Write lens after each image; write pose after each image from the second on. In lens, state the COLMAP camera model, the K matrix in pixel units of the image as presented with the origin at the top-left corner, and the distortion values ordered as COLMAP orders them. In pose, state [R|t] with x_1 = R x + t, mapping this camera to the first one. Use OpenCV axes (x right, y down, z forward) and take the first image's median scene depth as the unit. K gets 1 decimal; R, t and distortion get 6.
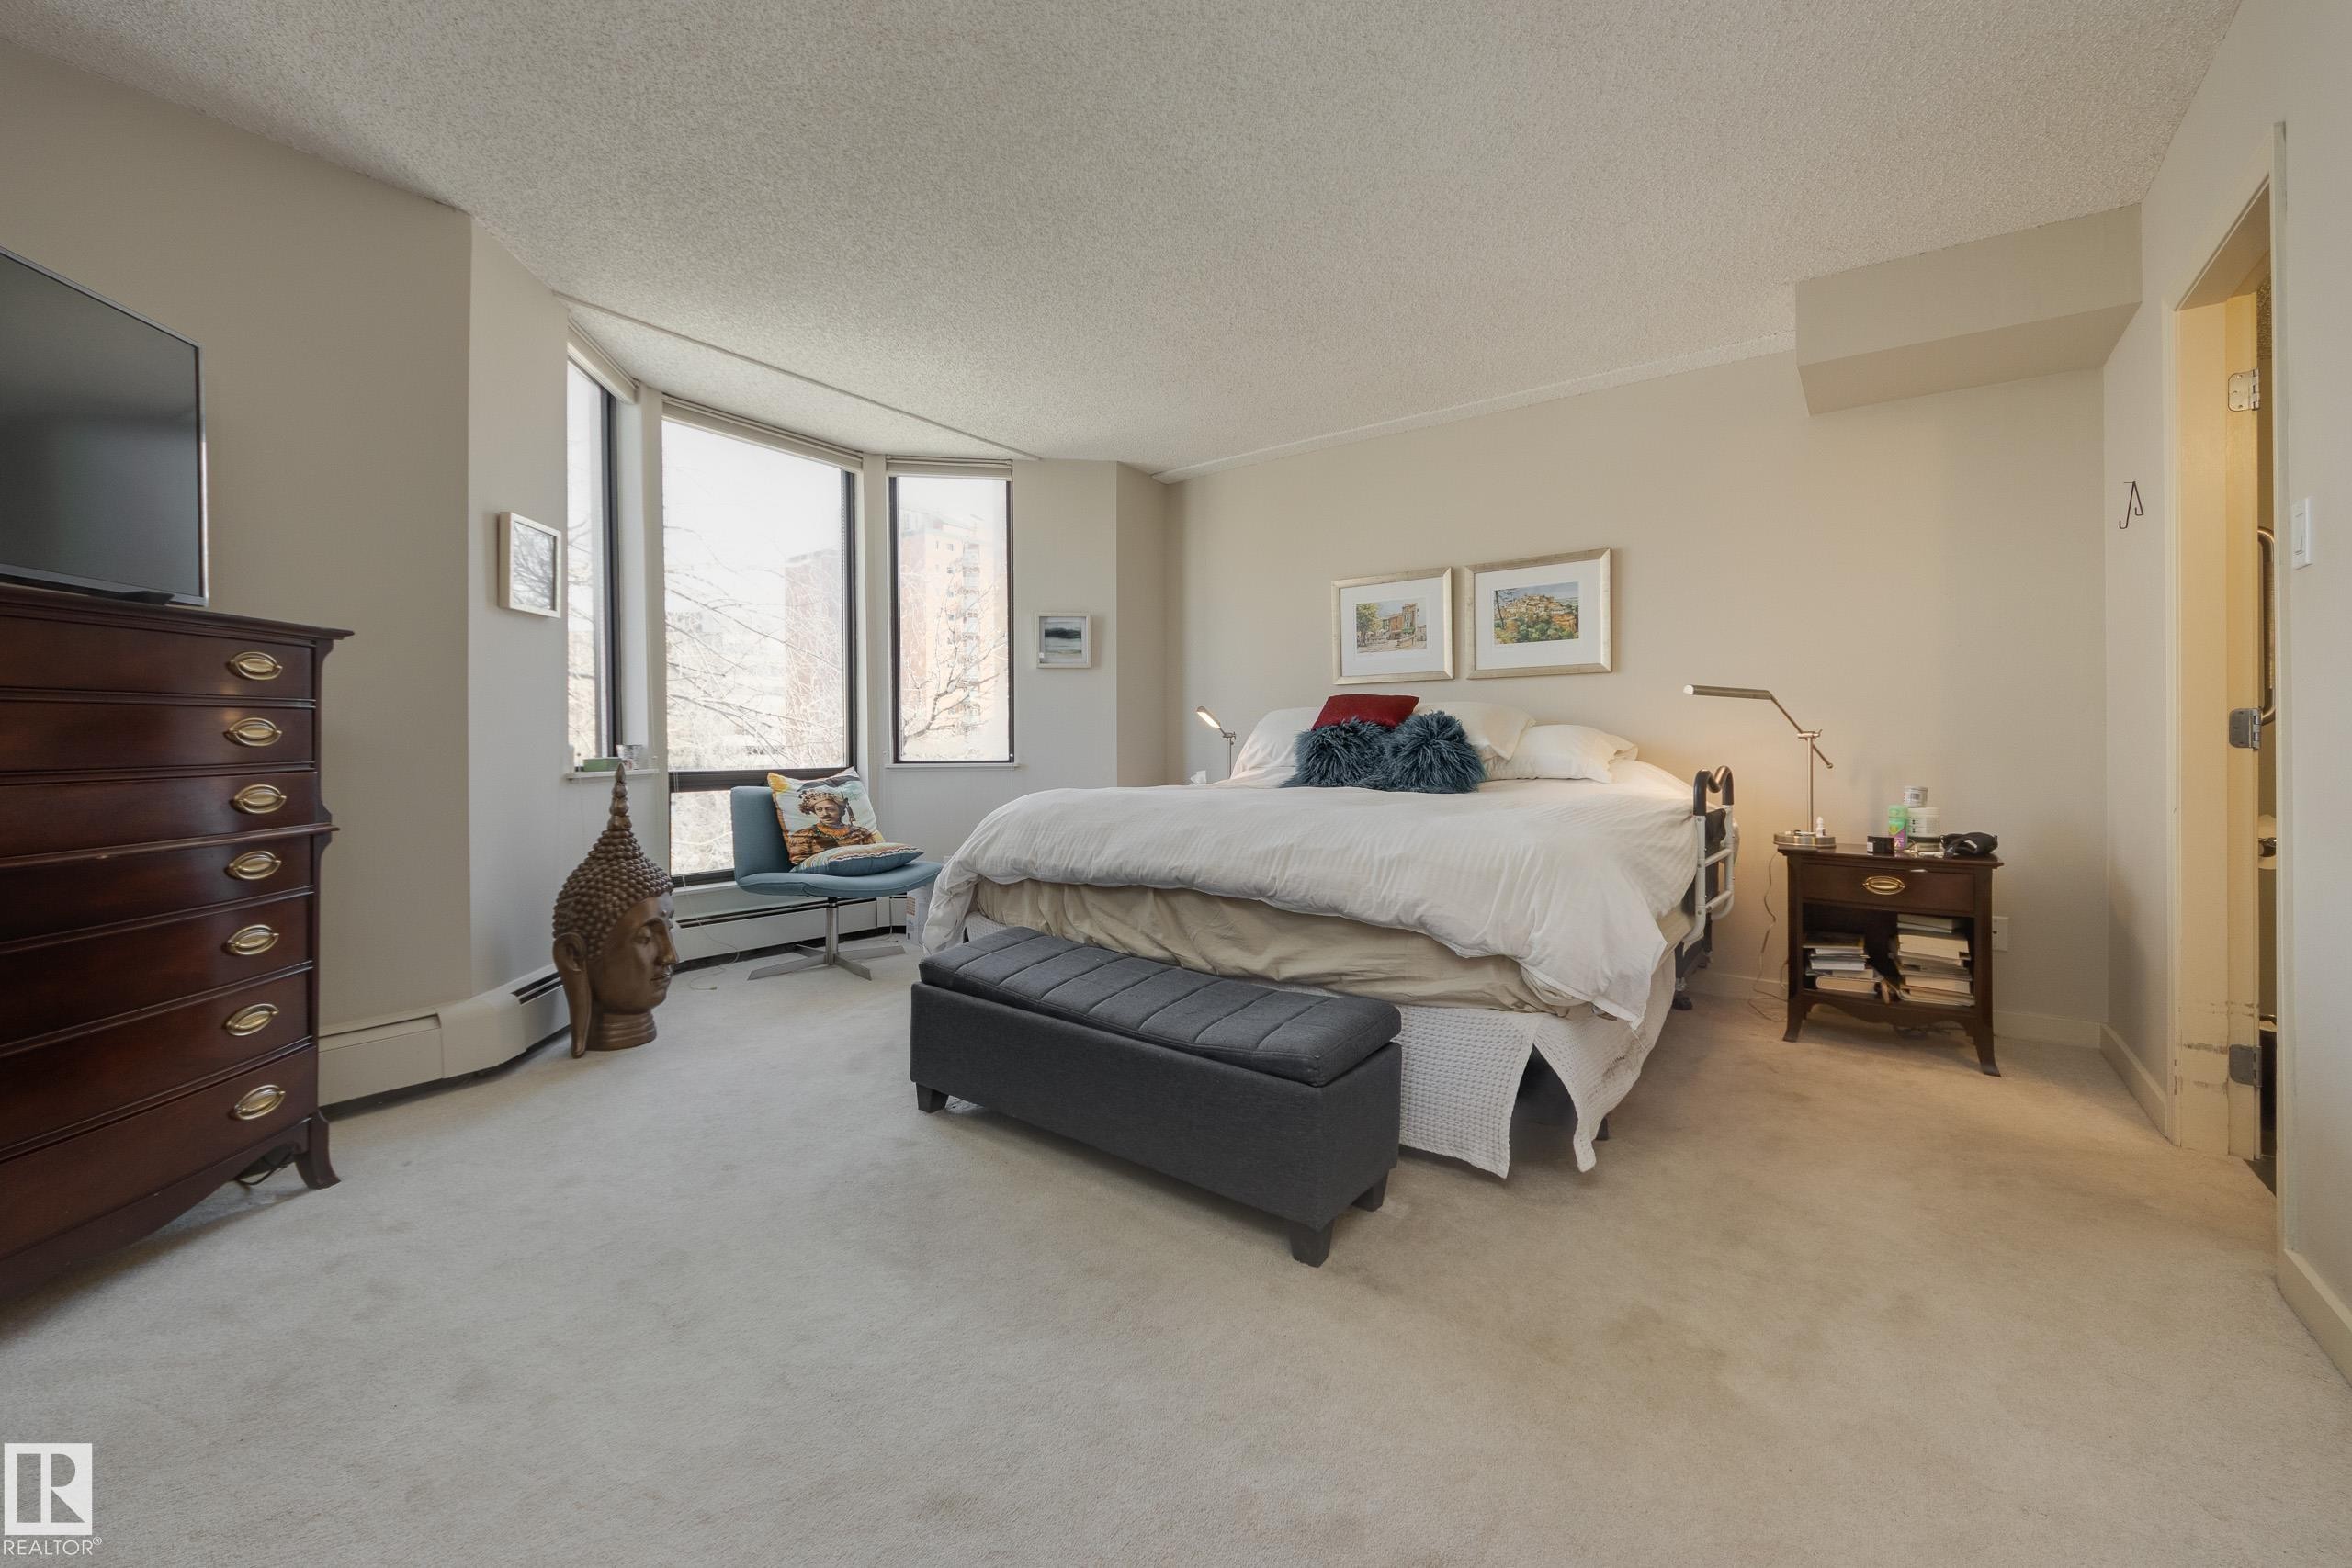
lens RADIAL K [[916.6, 0, 1178.6], [0, 916.6, 748.6], [0, 0, 1]] dist [0.020021, -0.013937]
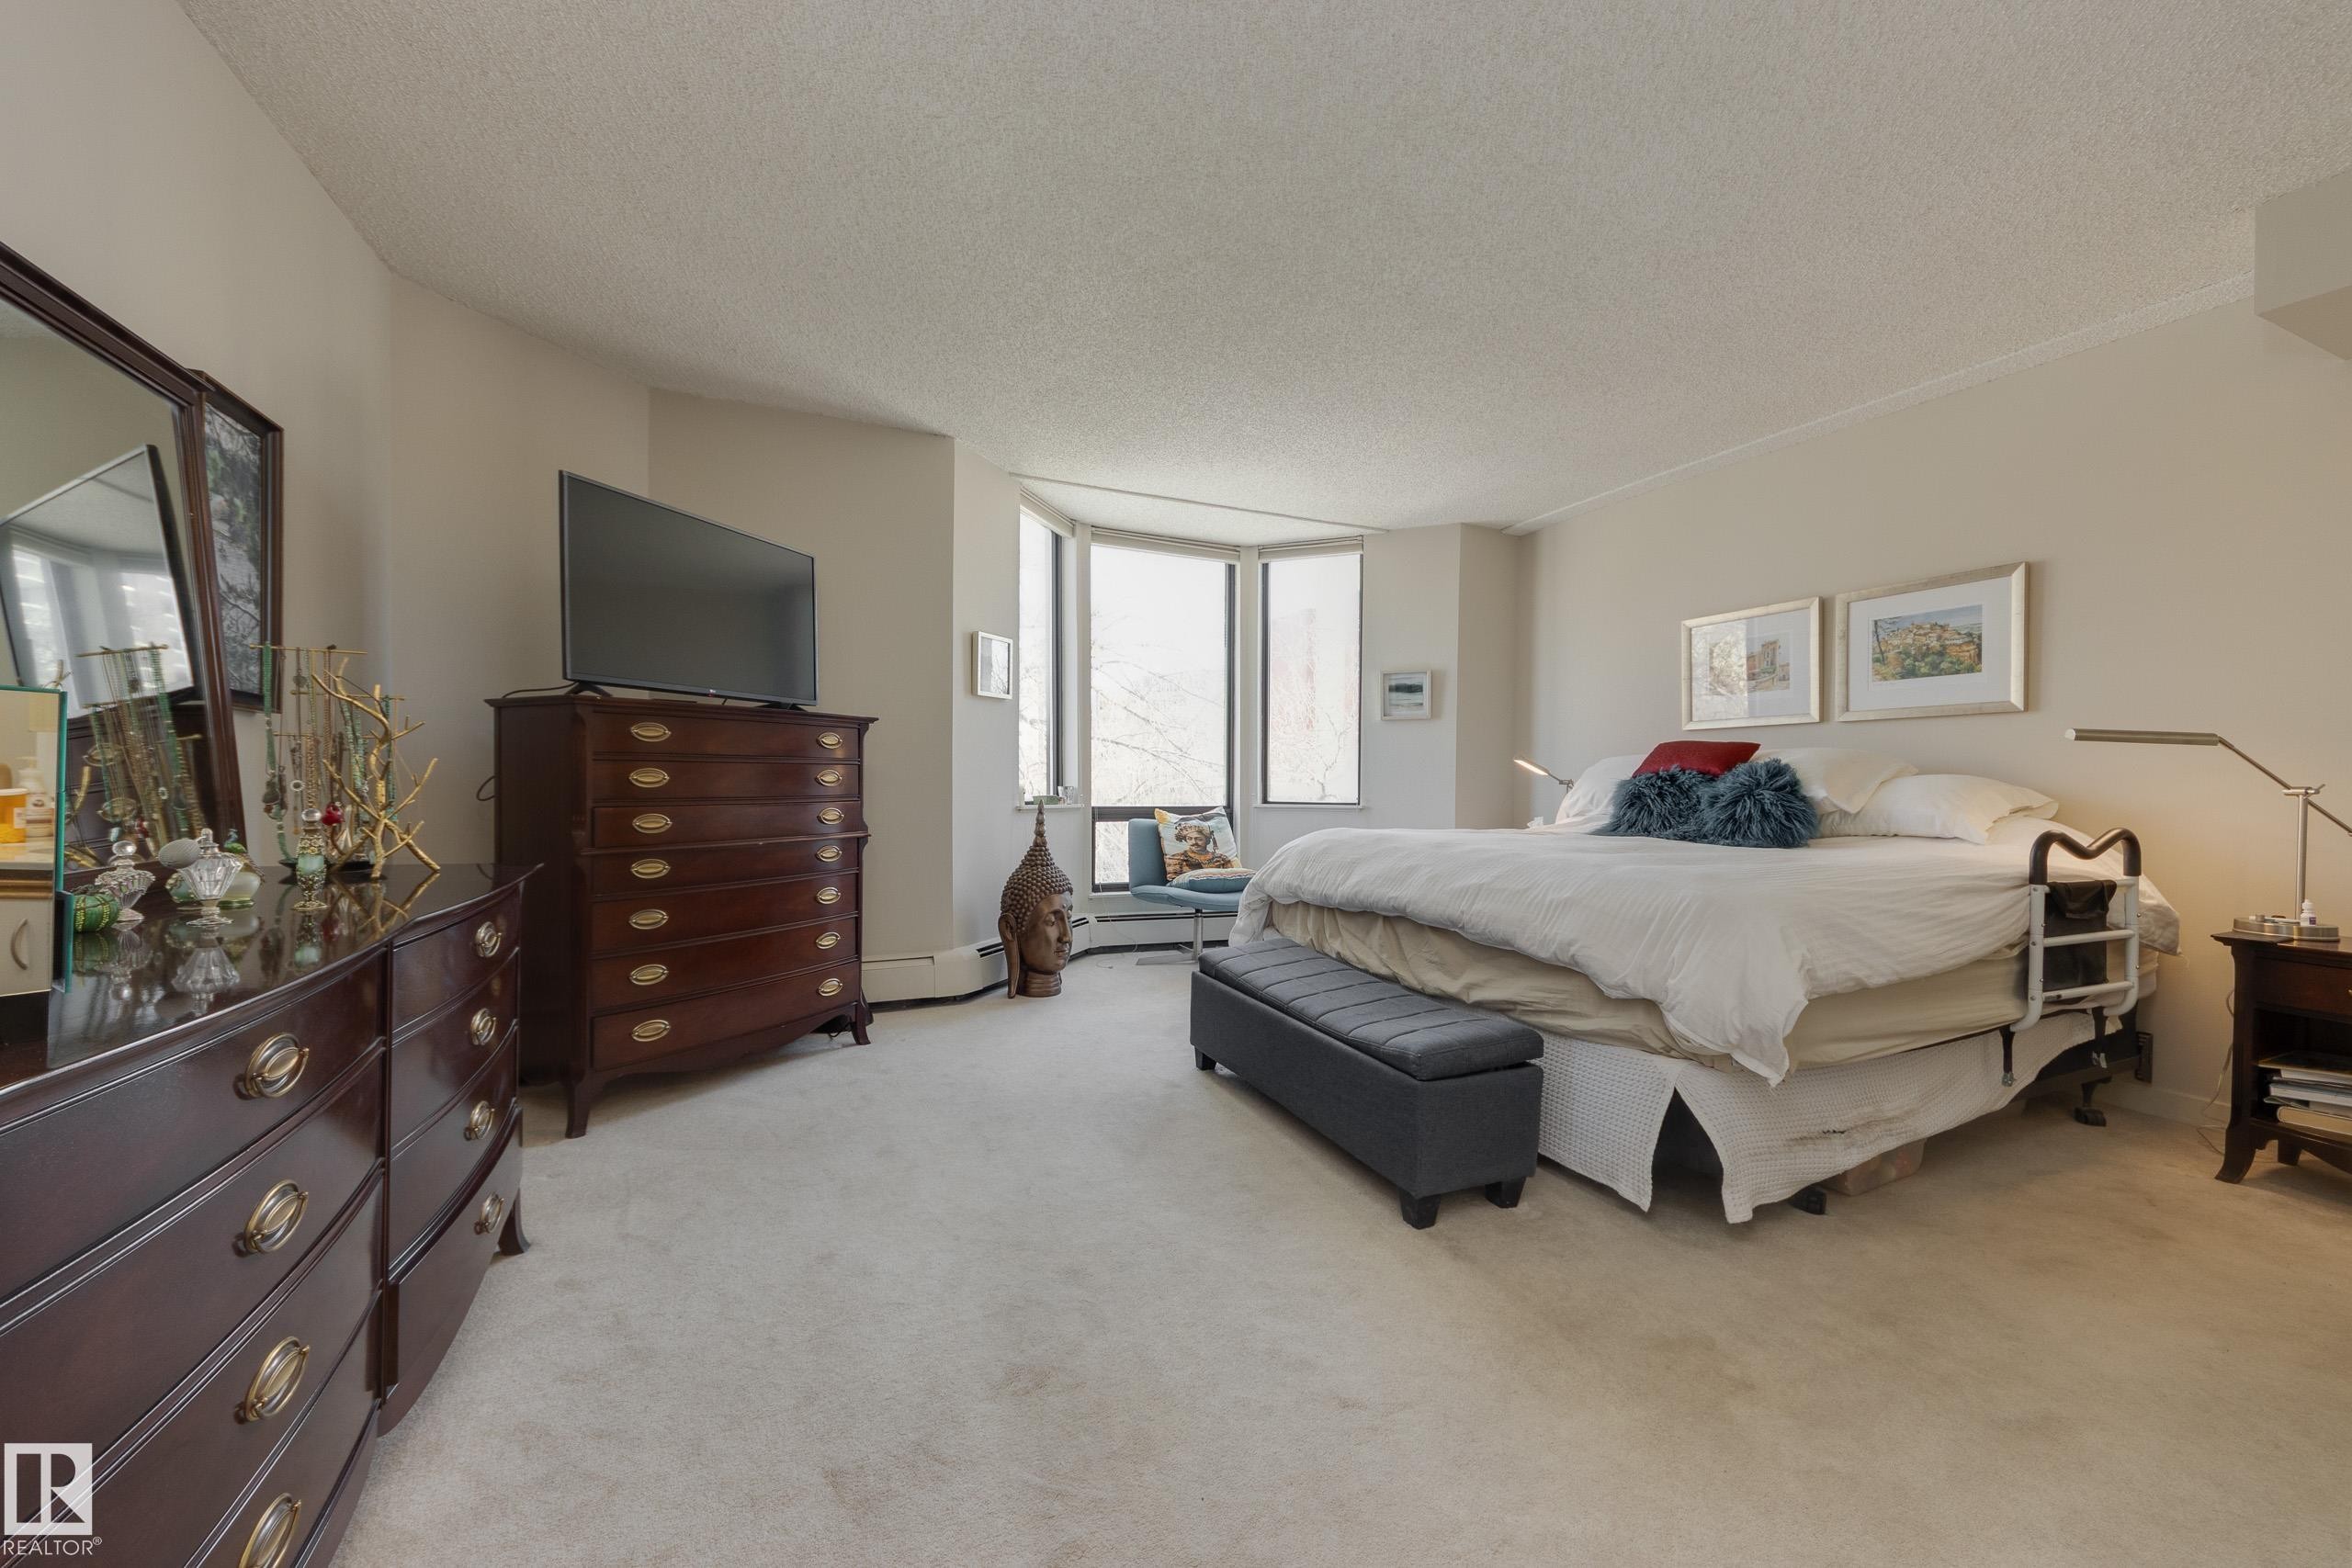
lens RADIAL K [[880.5, 0, 1165.7], [0, 880.5, 798.3], [0, 0, 1]] dist [-0.001679, -0.000258]
pose [[0.867343, 0.017639, -0.497398, 0.243720], [-0.012965, 0.999833, 0.012848, -0.005873], [0.497541, -0.004695, 0.867428, -0.090047]]
